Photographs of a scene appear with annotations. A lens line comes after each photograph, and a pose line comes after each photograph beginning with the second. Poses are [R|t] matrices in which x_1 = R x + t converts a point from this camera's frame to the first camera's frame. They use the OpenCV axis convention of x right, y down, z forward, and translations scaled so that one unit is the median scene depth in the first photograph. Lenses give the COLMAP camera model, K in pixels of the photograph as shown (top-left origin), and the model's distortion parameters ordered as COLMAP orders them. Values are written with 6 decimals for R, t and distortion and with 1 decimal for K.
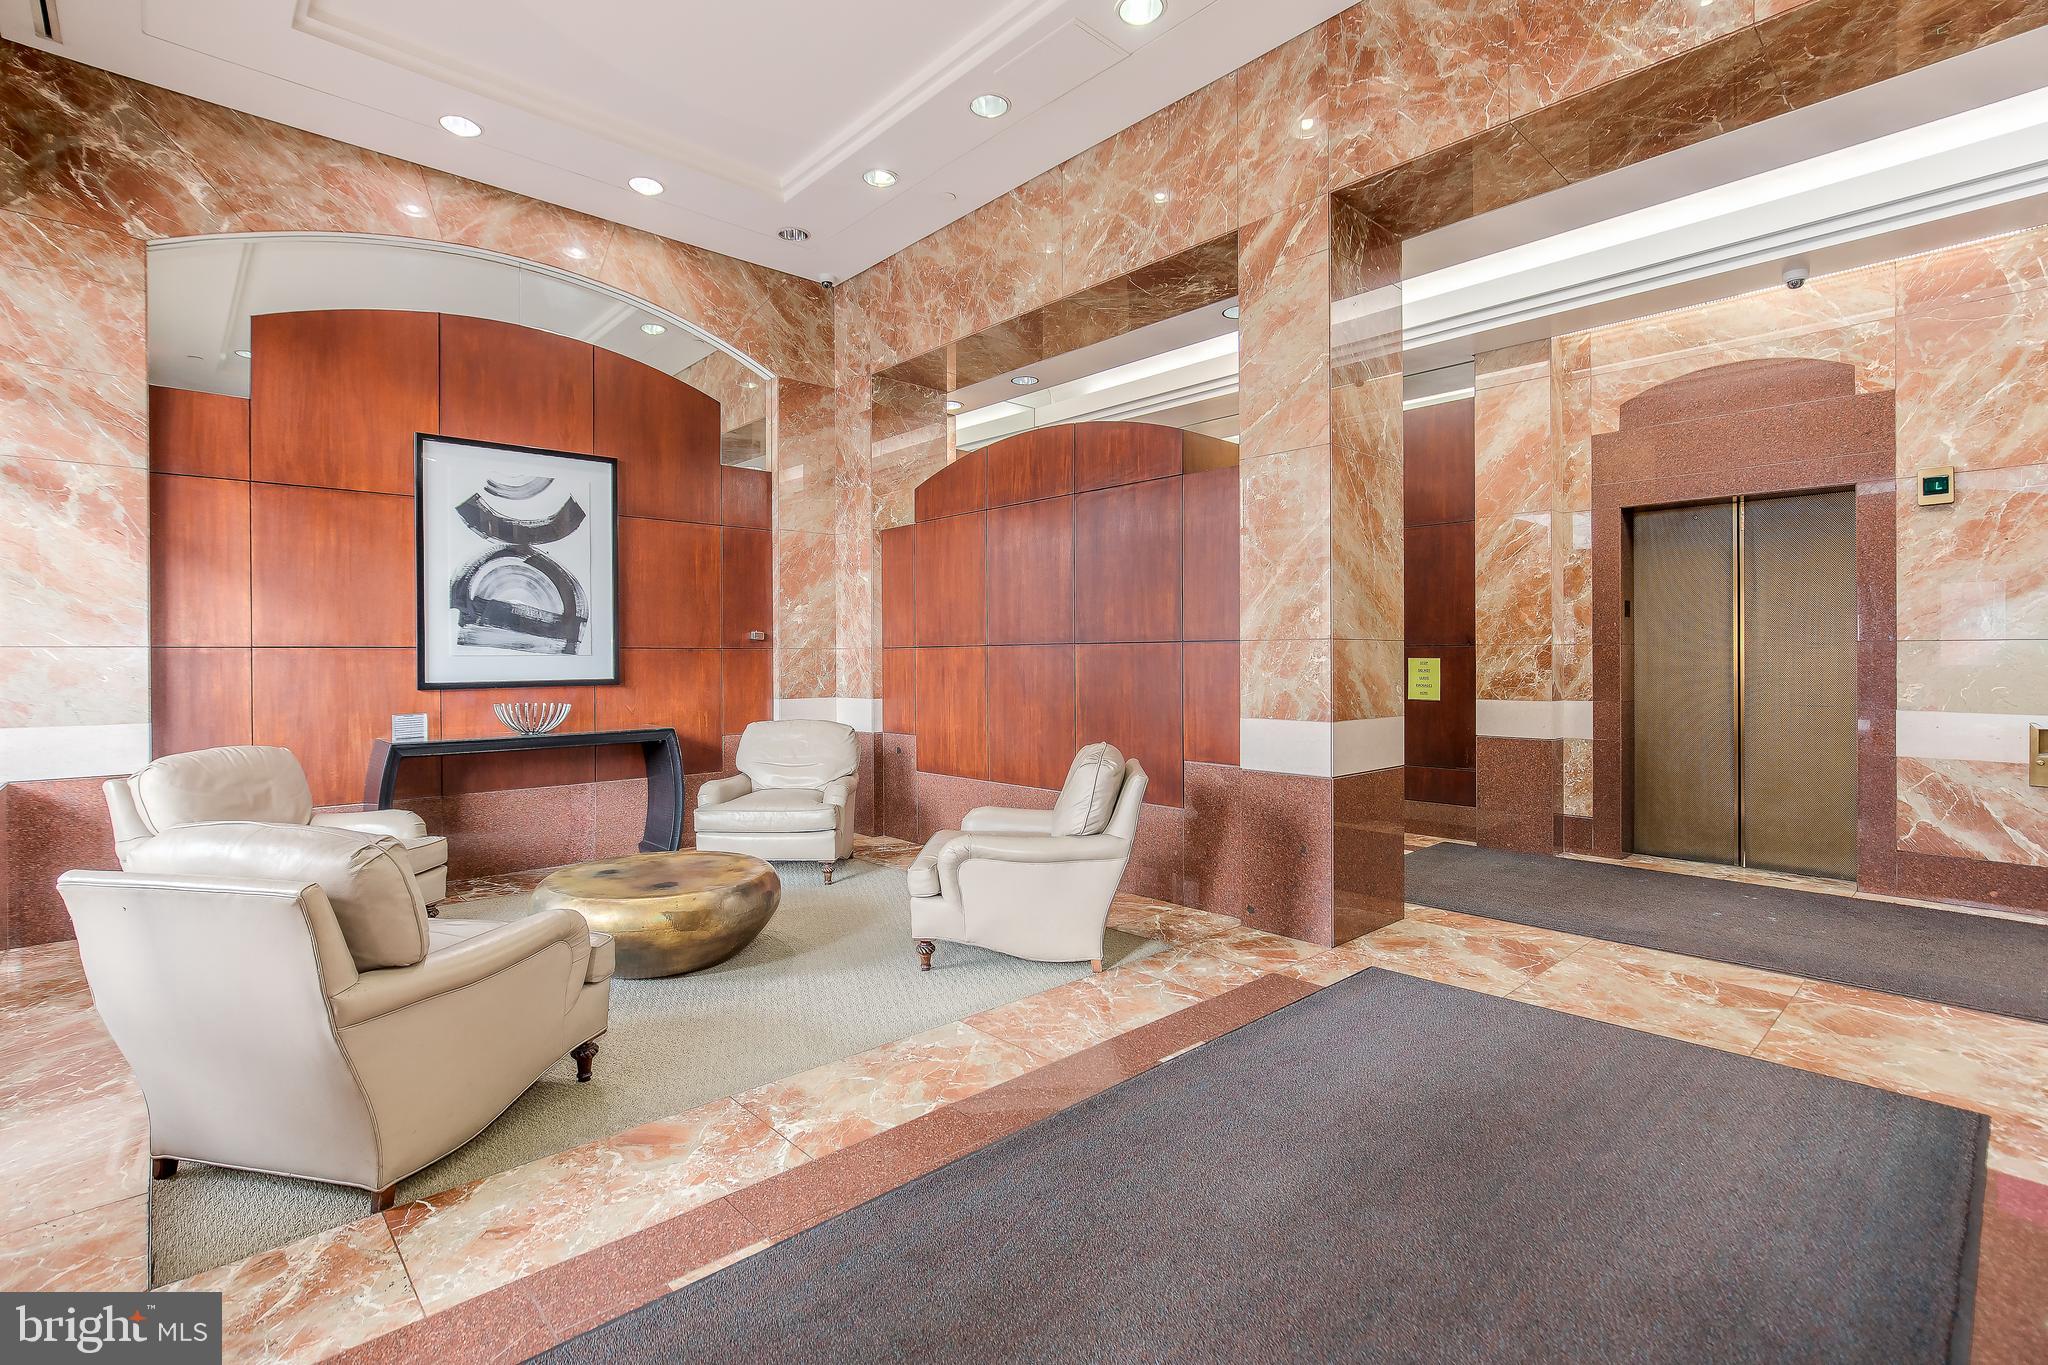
lens RADIAL K [[954.9, 0, 1019.9], [0, 954.9, 660.4], [0, 0, 1]] dist [-0.016853, 0.007578]
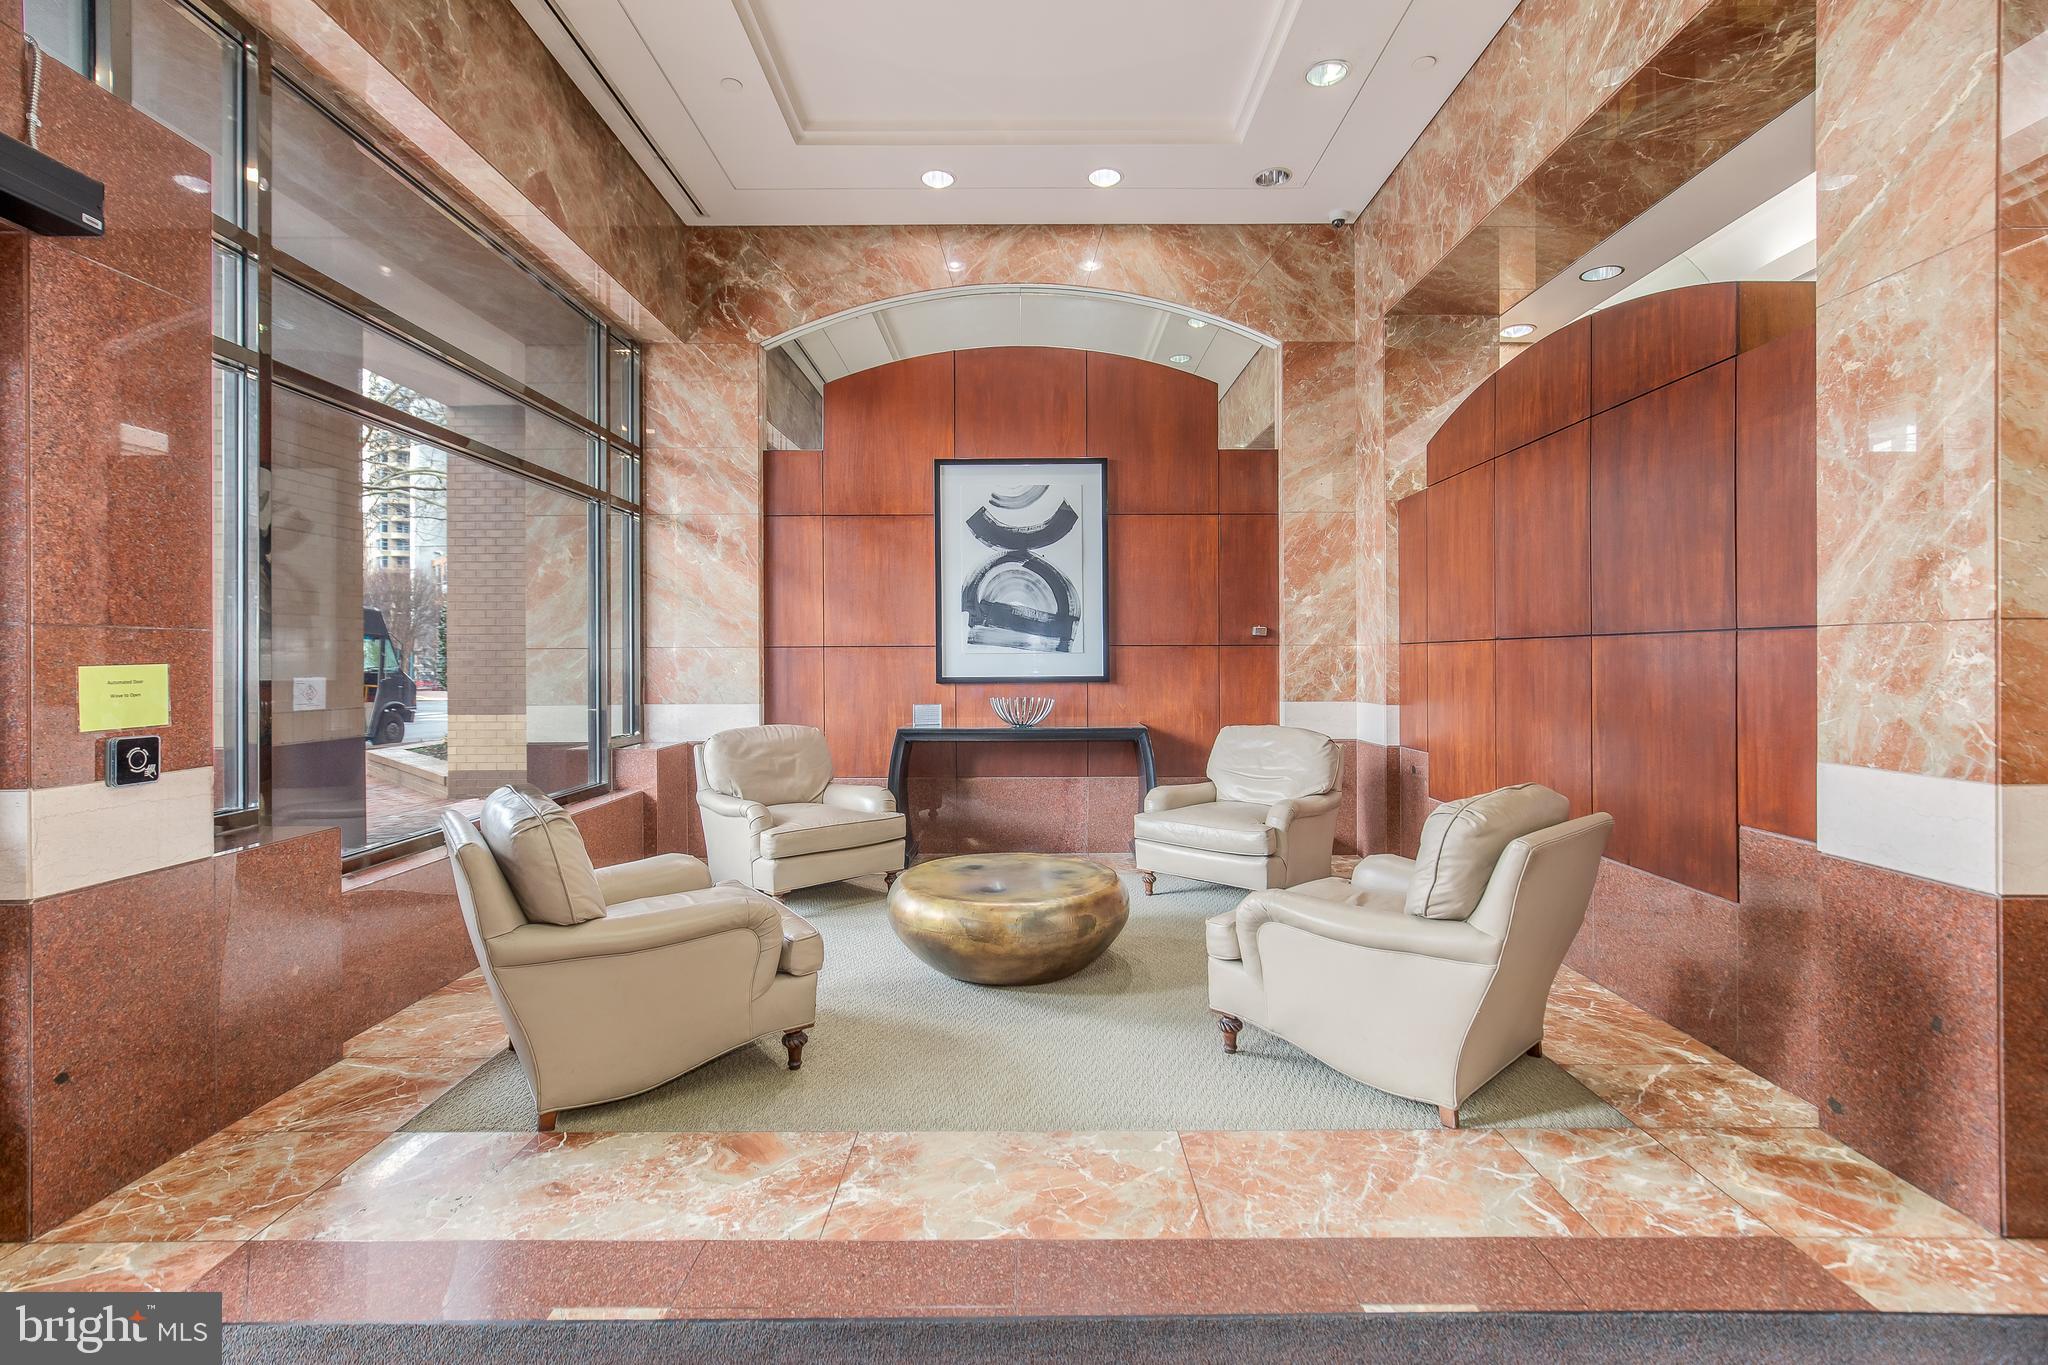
lens RADIAL K [[954.9, 0, 1019.9], [0, 954.9, 660.4], [0, 0, 1]] dist [-0.016853, 0.007578]
pose [[0.734265, 0.004123, -0.678850, 0.234538], [-0.002357, 0.999991, 0.003524, -0.000988], [0.678858, -0.000987, 0.734269, 0.233111]]
